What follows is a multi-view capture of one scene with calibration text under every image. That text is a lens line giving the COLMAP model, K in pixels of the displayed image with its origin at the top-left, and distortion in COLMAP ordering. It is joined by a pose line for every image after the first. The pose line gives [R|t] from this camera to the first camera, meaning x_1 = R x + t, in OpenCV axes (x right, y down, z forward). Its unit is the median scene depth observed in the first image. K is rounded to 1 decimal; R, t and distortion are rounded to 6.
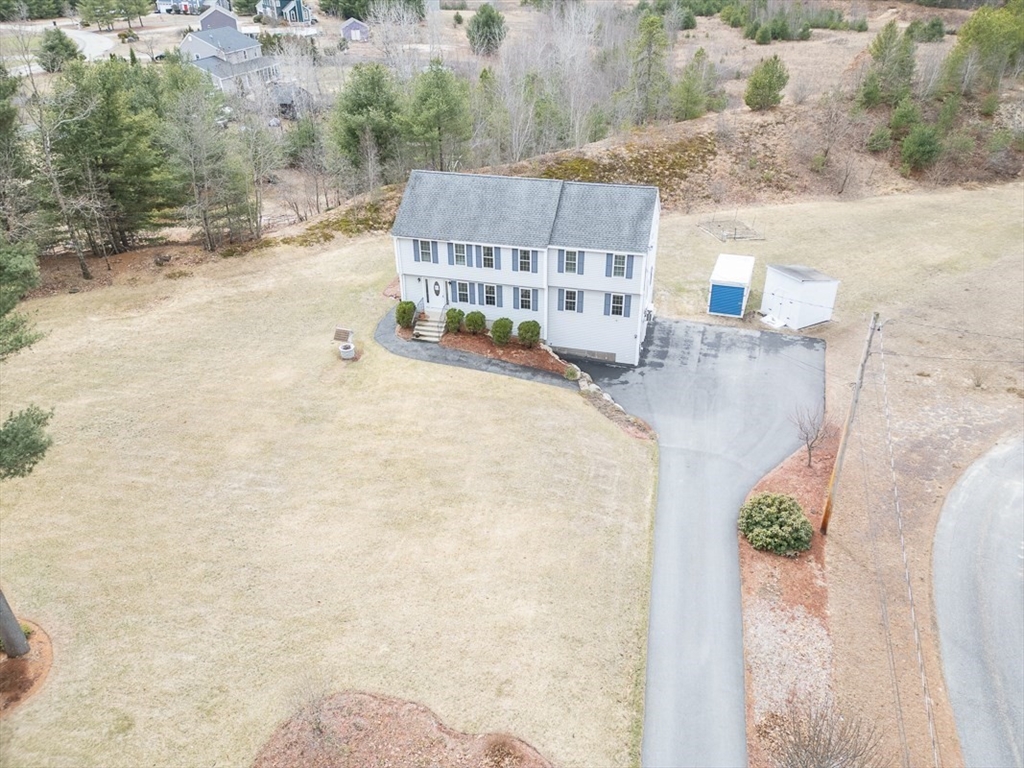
lens RADIAL K [[713.2, 0, 515.0], [0, 713.2, 388.1], [0, 0, 1]] dist [0.084148, -0.080137]
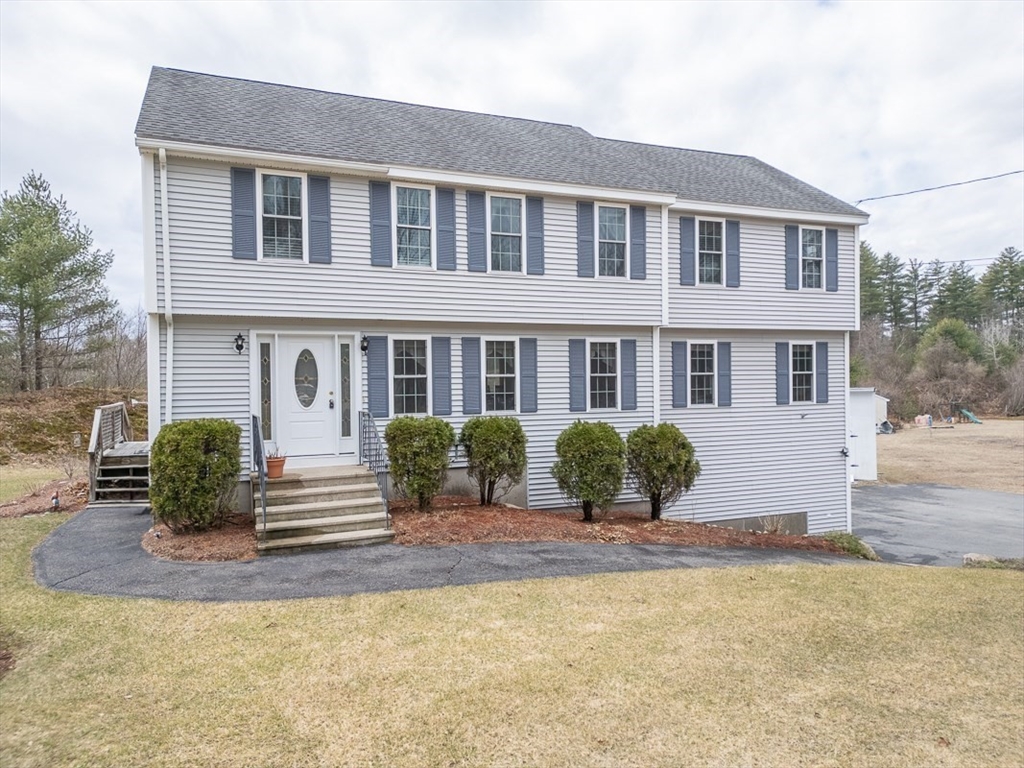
lens RADIAL K [[738.0, 0, 512.0], [0, 738.0, 384.0], [0, 0, 1]] dist [0.089959, -0.094006]
pose [[0.787909, 0.000908, 0.615791, -0.232437], [0.322092, 0.851691, -0.413375, 0.007209], [-0.524839, 0.524043, 0.670763, 0.808373]]
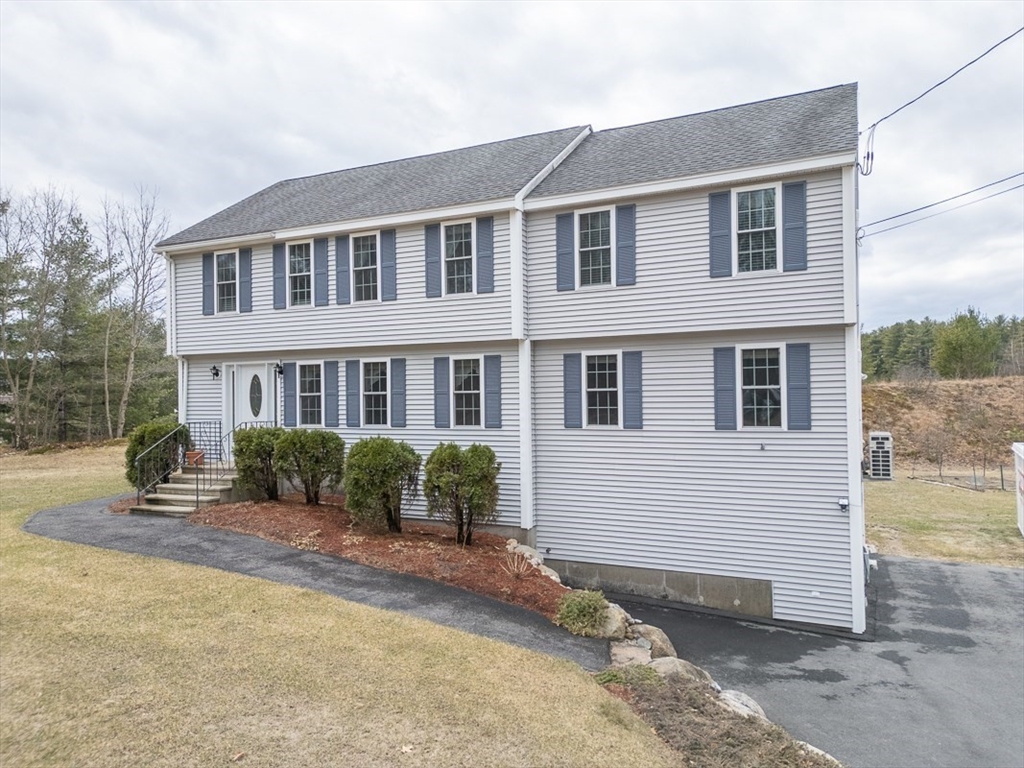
lens RADIAL K [[713.2, 0, 515.0], [0, 713.2, 388.1], [0, 0, 1]] dist [0.084148, -0.080137]
pose [[0.982704, -0.000460, -0.185181, 0.099201], [-0.097364, 0.849335, -0.518797, 0.043208], [0.157520, 0.527854, 0.834600, 0.740653]]
